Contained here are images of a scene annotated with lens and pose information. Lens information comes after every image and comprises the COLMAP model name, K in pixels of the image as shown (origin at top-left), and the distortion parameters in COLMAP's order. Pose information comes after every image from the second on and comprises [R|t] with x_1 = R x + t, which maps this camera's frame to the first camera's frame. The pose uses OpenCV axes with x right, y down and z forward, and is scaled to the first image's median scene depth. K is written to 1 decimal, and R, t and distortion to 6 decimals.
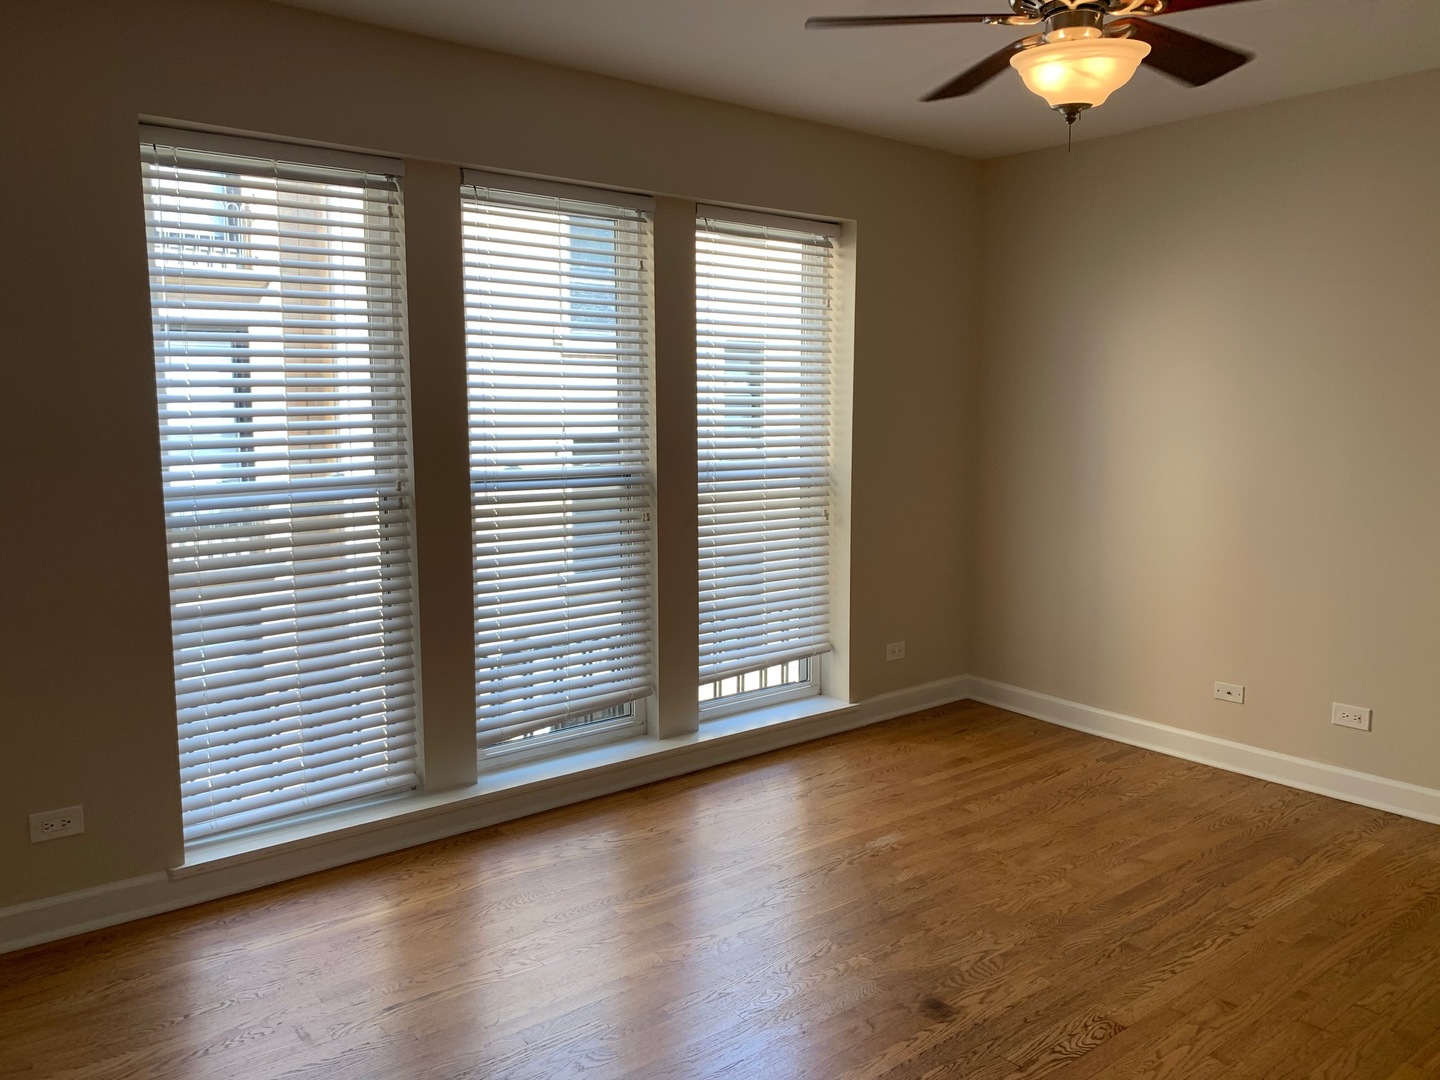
lens RADIAL K [[1104.1, 0, 710.7], [0, 1104.1, 540.9], [0, 0, 1]] dist [0.055109, -0.004804]
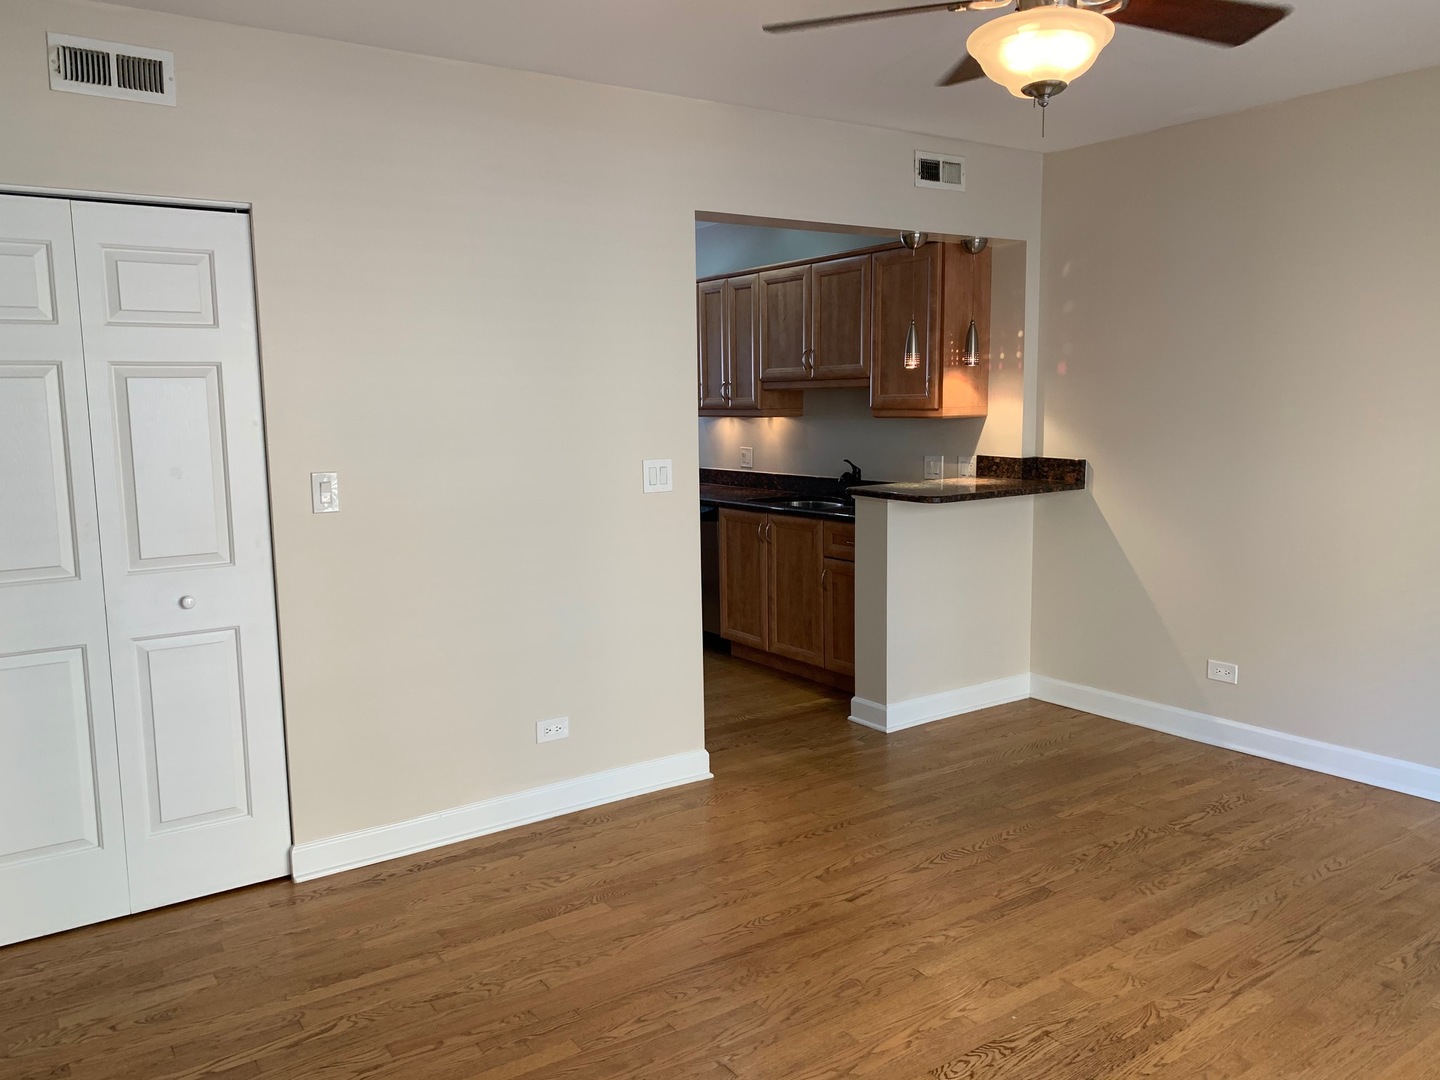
lens RADIAL K [[1104.1, 0, 710.7], [0, 1104.1, 540.9], [0, 0, 1]] dist [0.055109, -0.004804]
pose [[-0.997170, 0.009076, 0.074626, 0.424253], [0.026862, 0.970167, 0.240947, -0.206541], [-0.070213, 0.242270, -0.967665, 1.609834]]
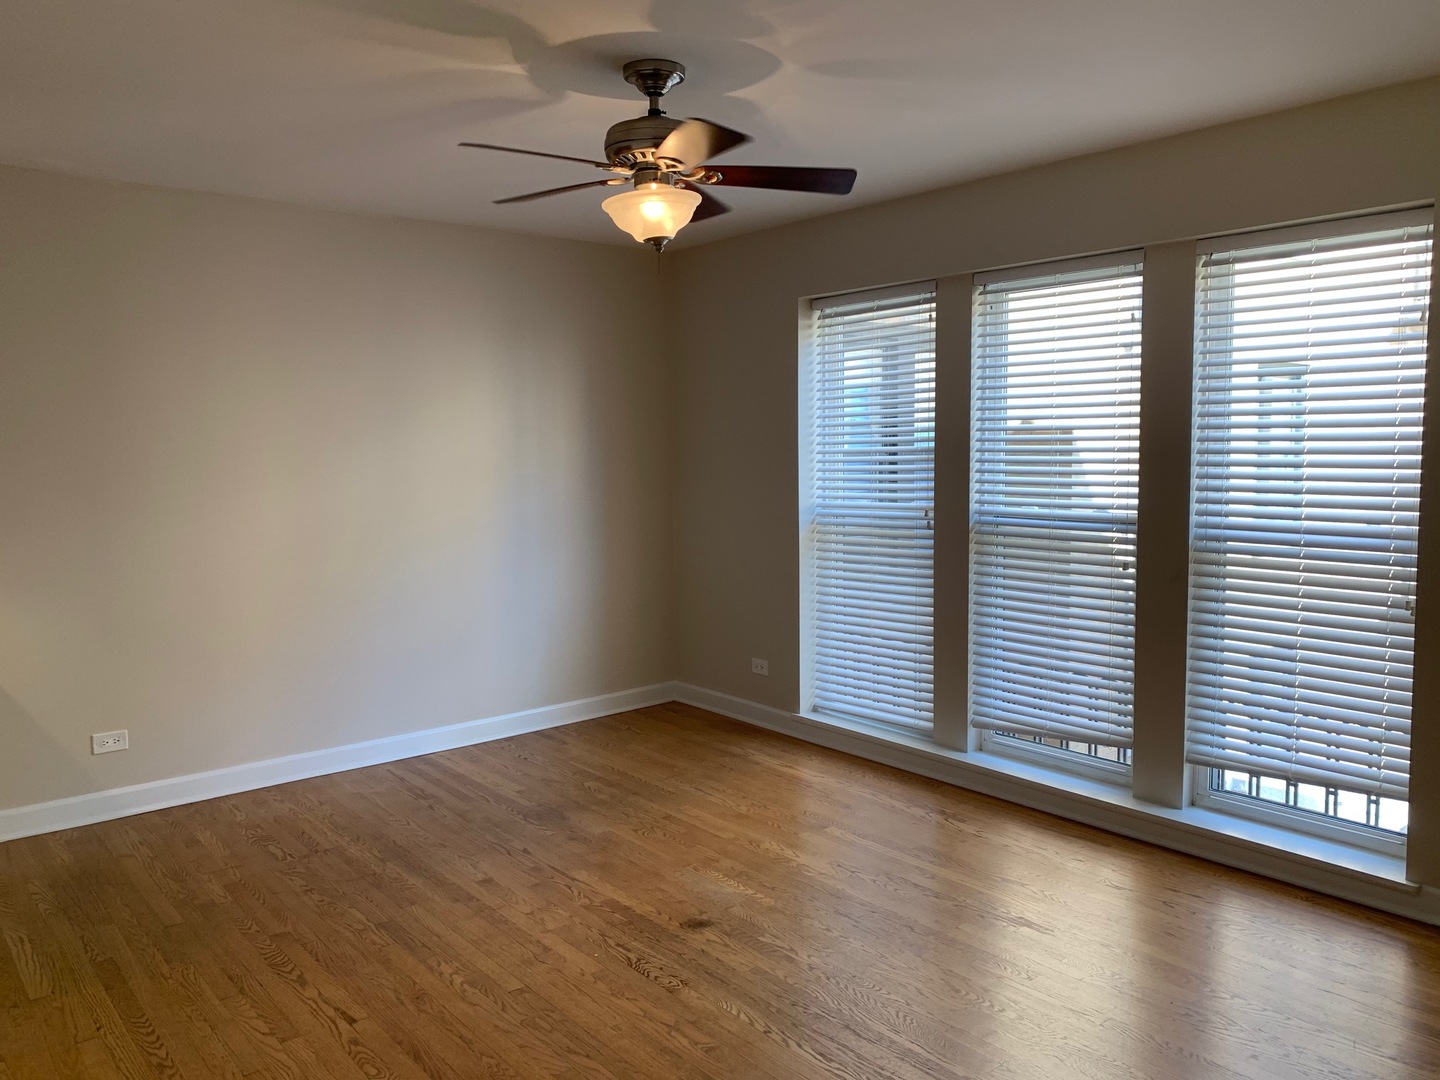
lens RADIAL K [[1104.1, 0, 710.7], [0, 1104.1, 540.9], [0, 0, 1]] dist [0.055109, -0.004804]
pose [[-0.005871, 0.088796, -0.996033, 1.329929], [-0.108918, 0.990067, 0.088906, -0.131888], [0.994033, 0.109008, 0.003859, 0.873248]]
